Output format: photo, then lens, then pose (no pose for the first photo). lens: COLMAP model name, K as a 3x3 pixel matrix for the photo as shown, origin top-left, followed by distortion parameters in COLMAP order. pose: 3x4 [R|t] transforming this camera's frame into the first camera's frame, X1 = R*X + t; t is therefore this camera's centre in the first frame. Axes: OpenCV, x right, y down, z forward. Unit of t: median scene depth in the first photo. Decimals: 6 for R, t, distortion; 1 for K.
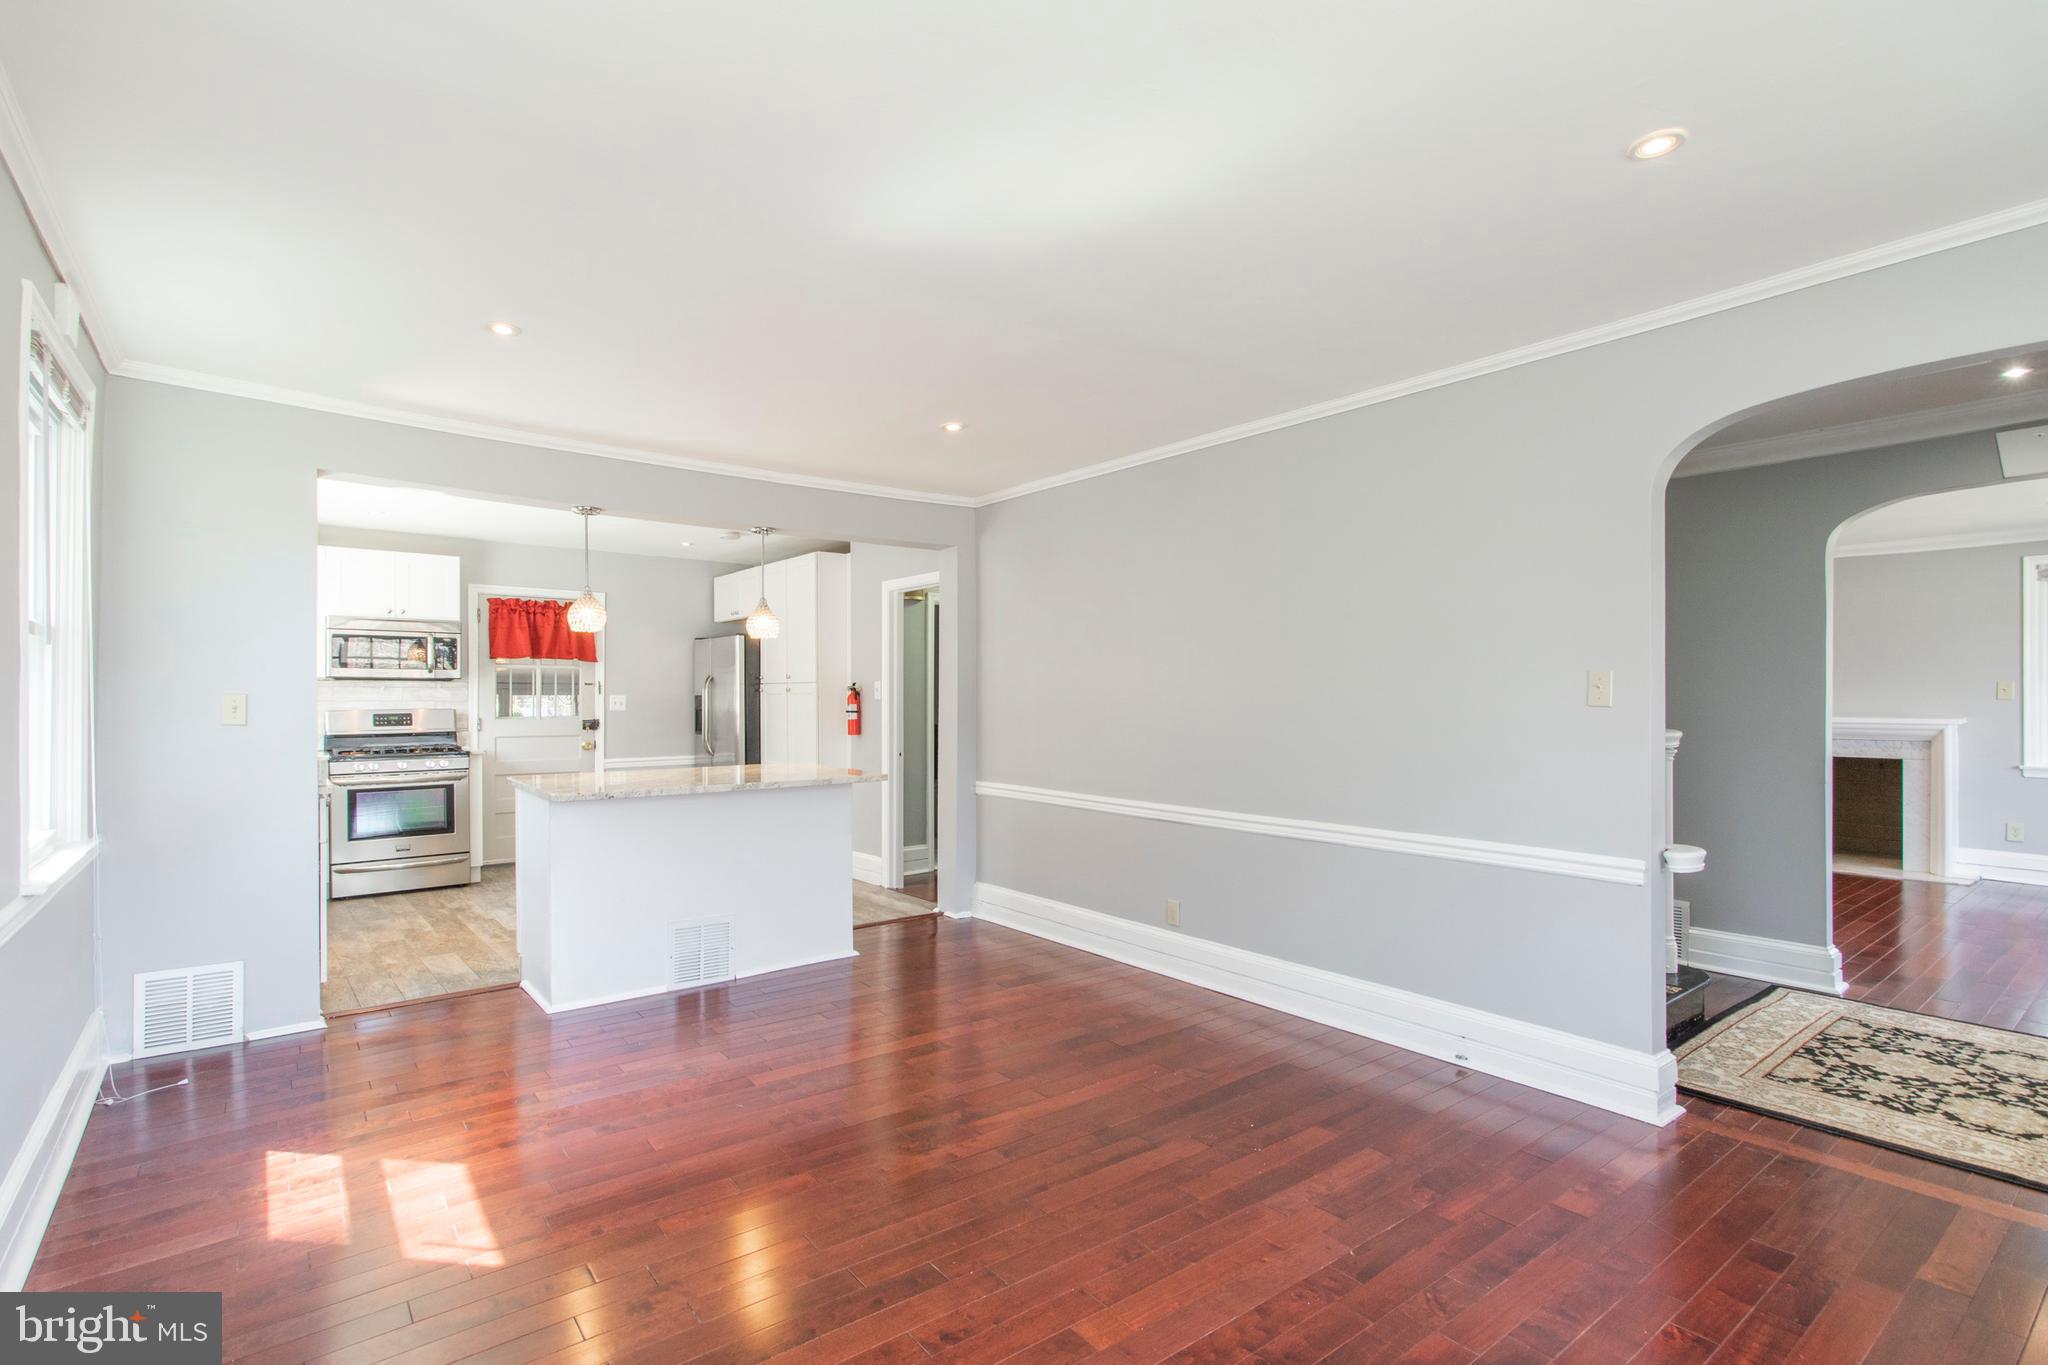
lens RADIAL K [[944.9, 0, 1020.7], [0, 944.9, 694.3], [0, 0, 1]] dist [-0.001960, -0.001058]
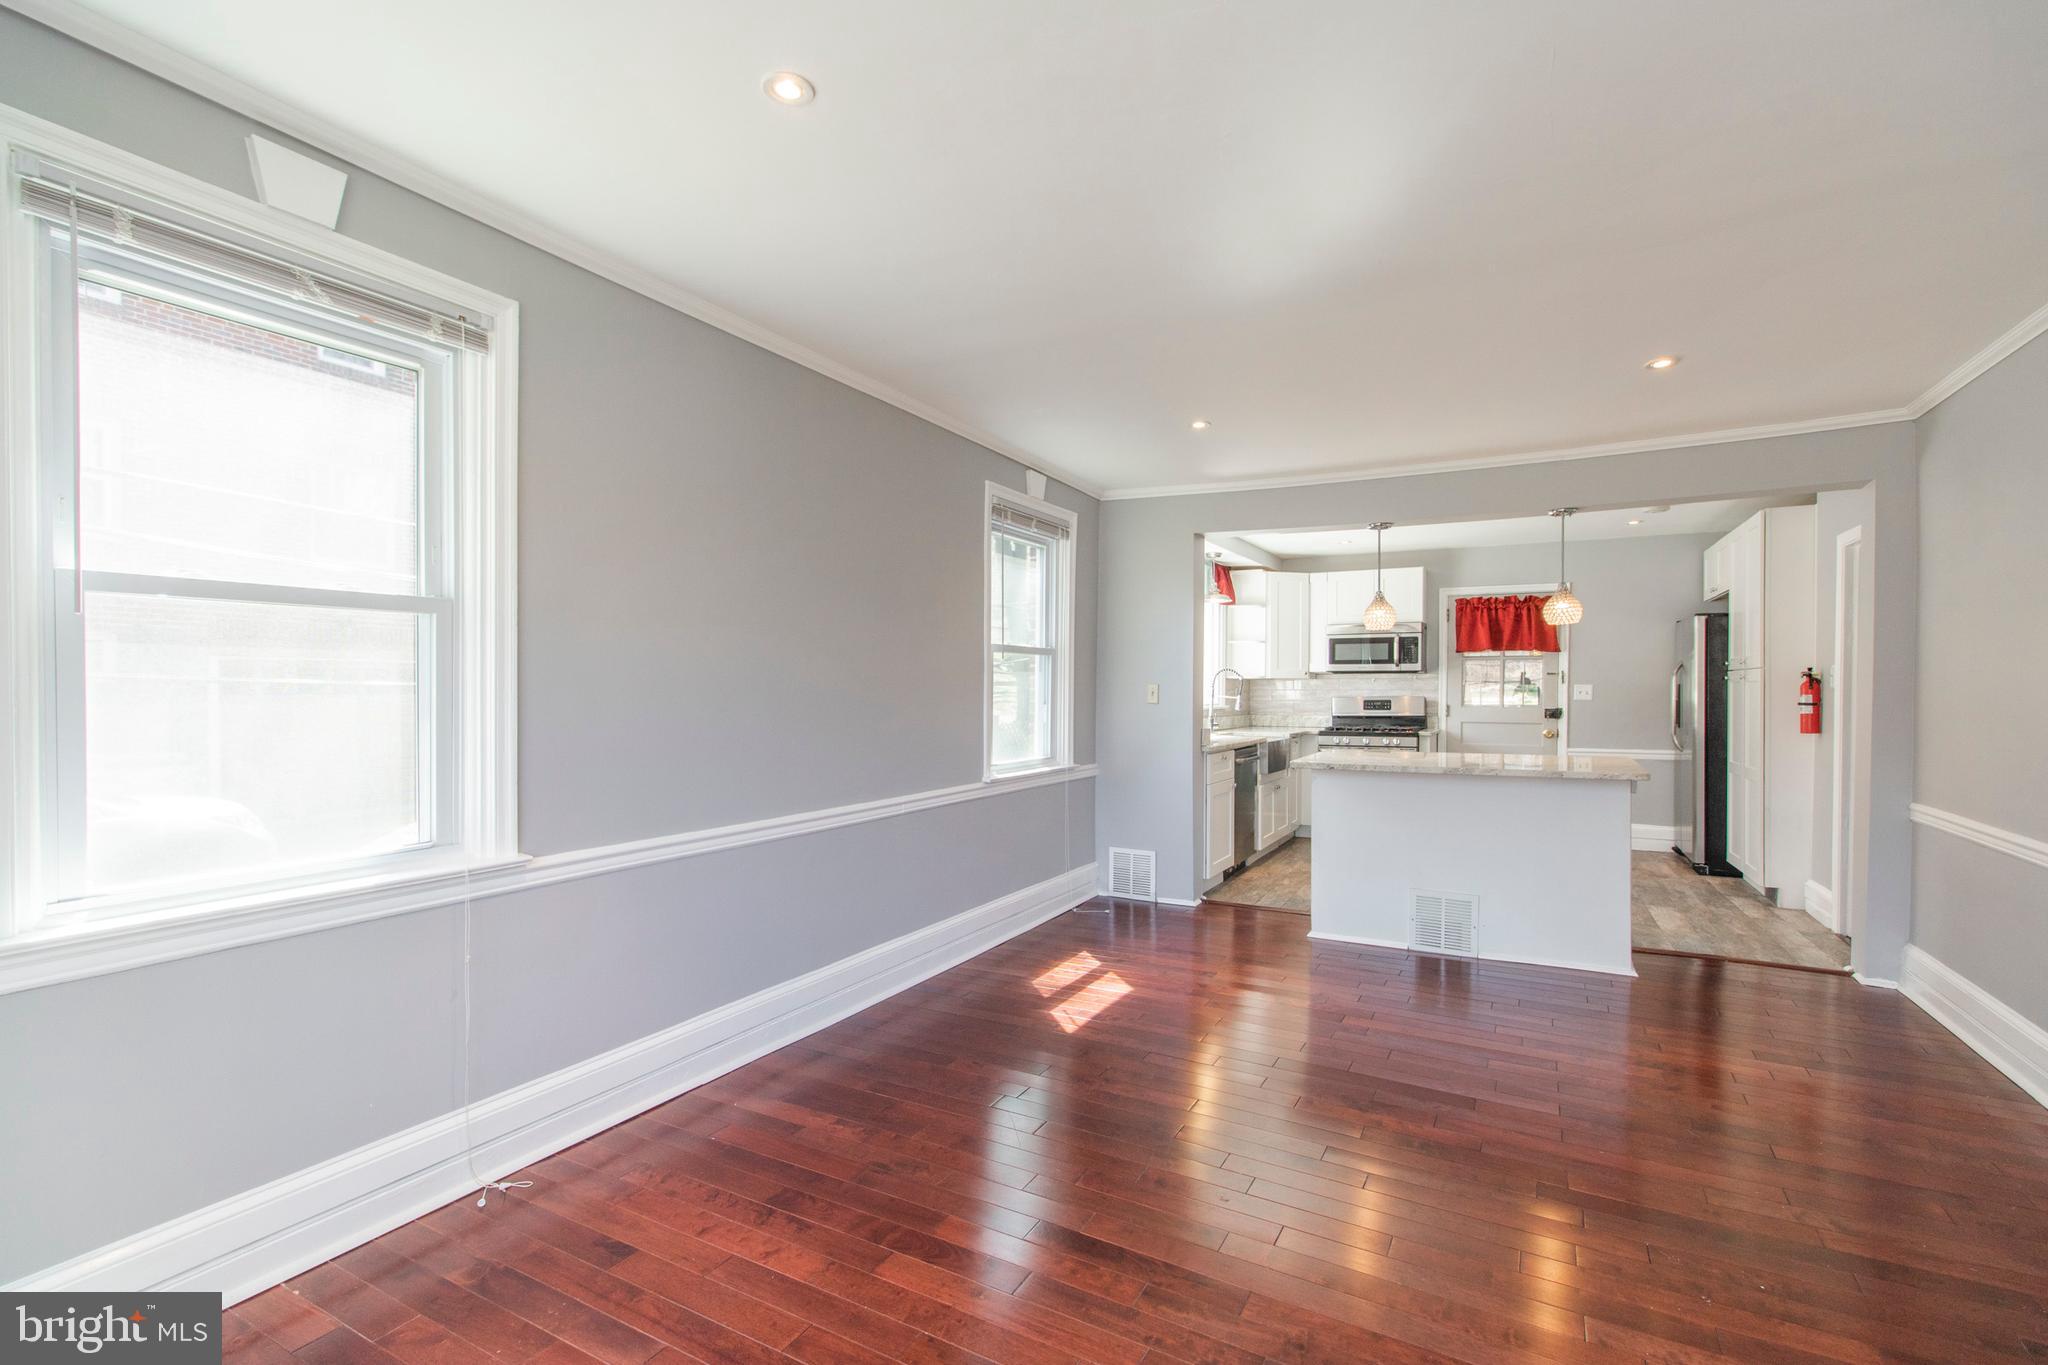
lens RADIAL K [[924.3, 0, 1024.0], [0, 924.3, 682.5], [0, 0, 1]] dist [-0.002678, -0.000226]
pose [[0.403514, -0.005452, -0.914957, 0.308162], [0.002497, 0.999985, -0.004857, 0.002774], [0.914970, -0.000325, 0.403522, 0.100438]]
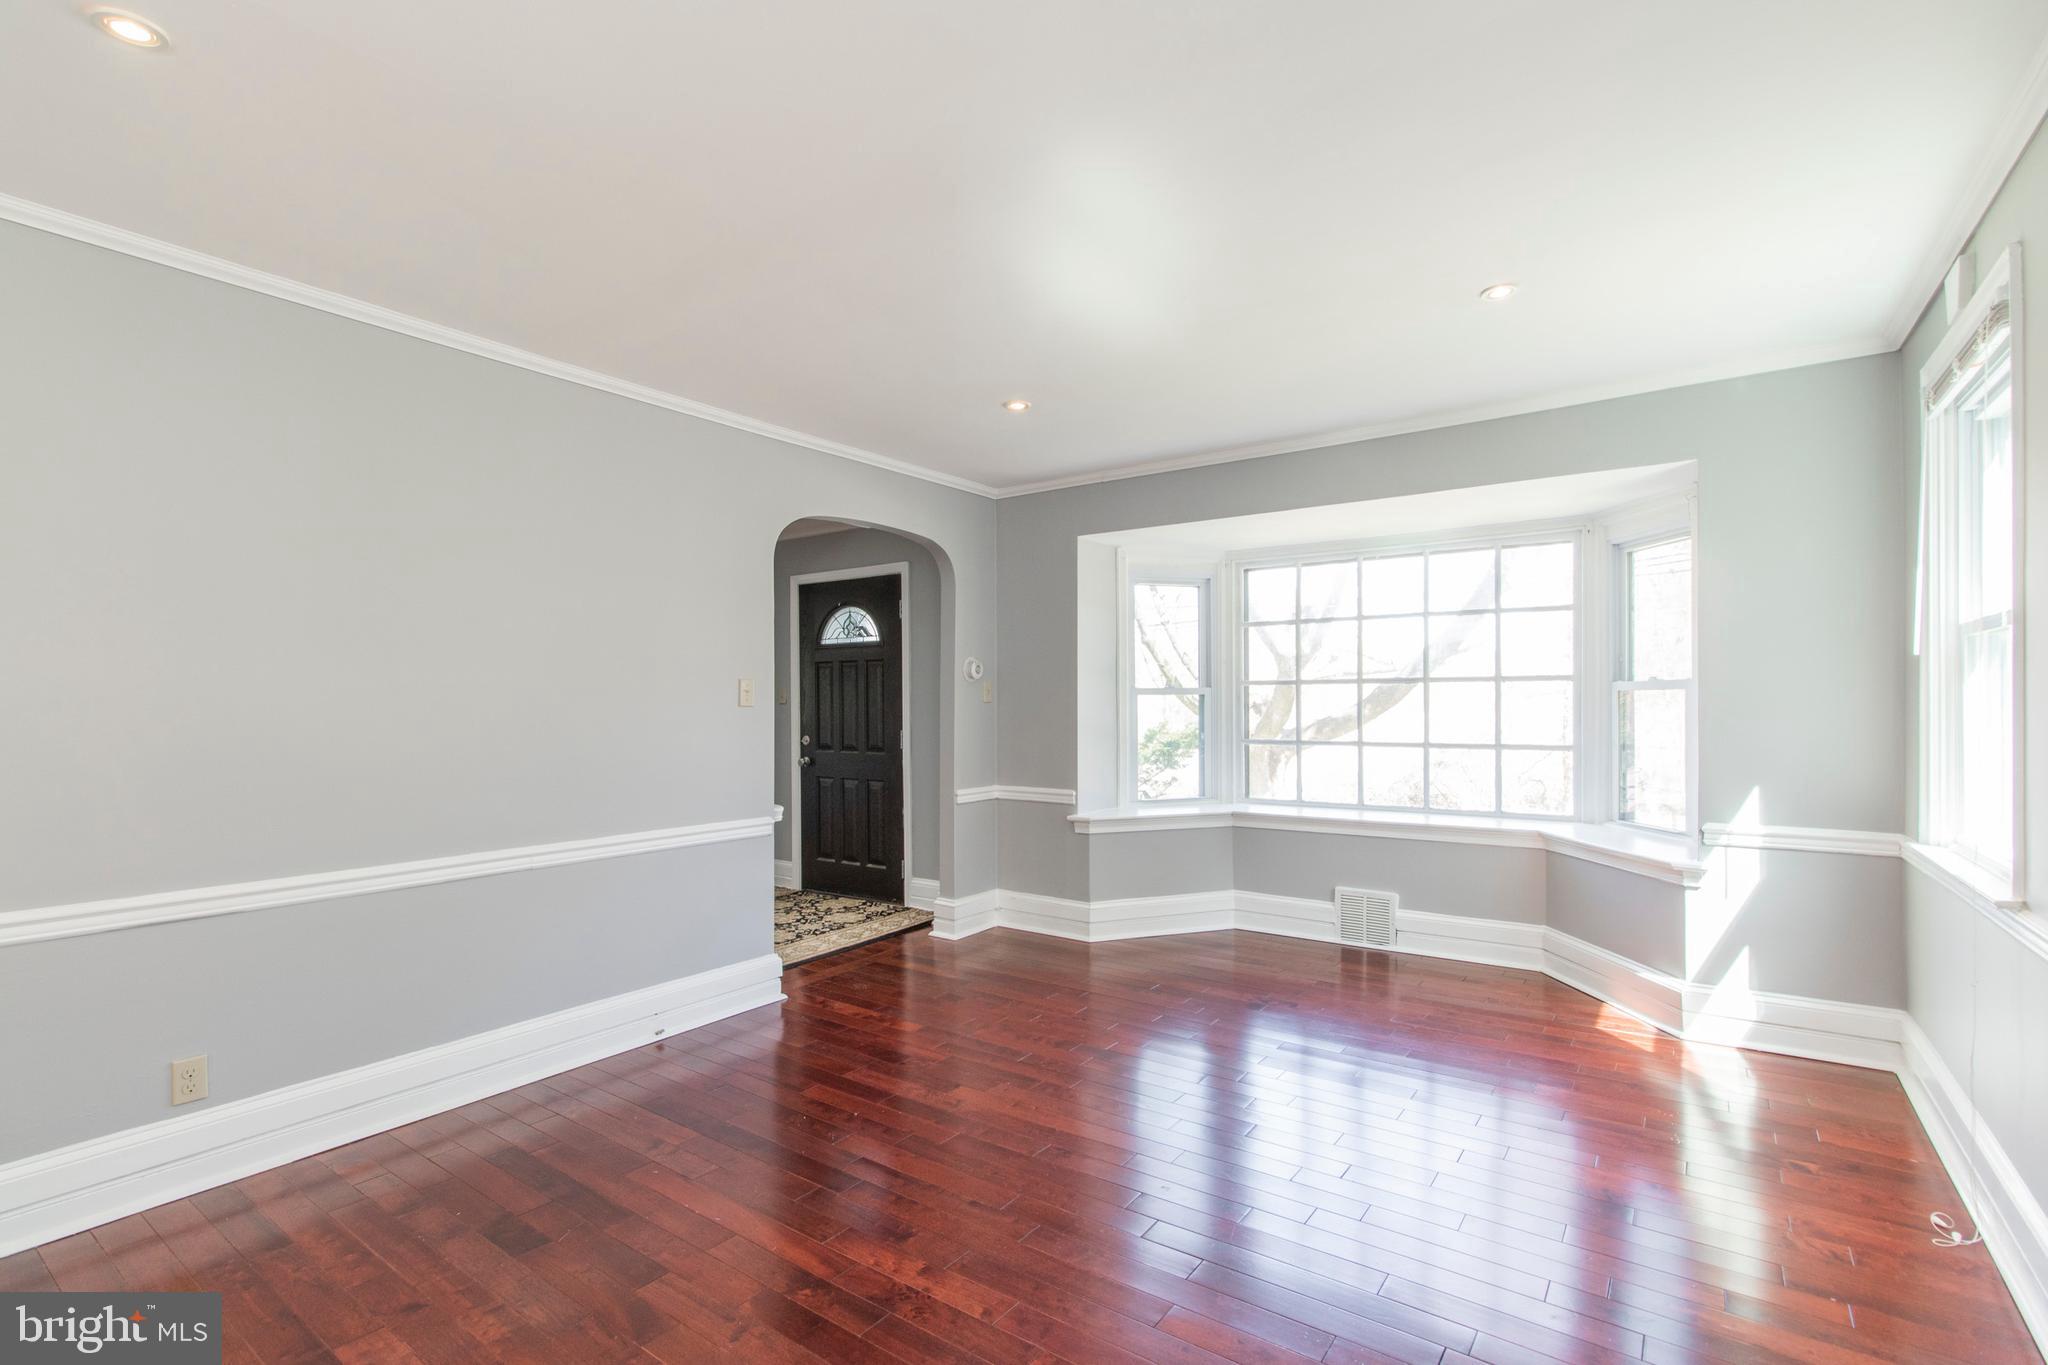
lens RADIAL K [[950.7, 0, 1016.7], [0, 950.7, 712.2], [0, 0, 1]] dist [0.002400, -0.000289]
pose [[-0.289008, -0.008126, 0.957292, -0.411512], [-0.000909, 0.999966, 0.008214, 0.004918], [-0.957326, 0.001503, -0.289005, 0.546984]]
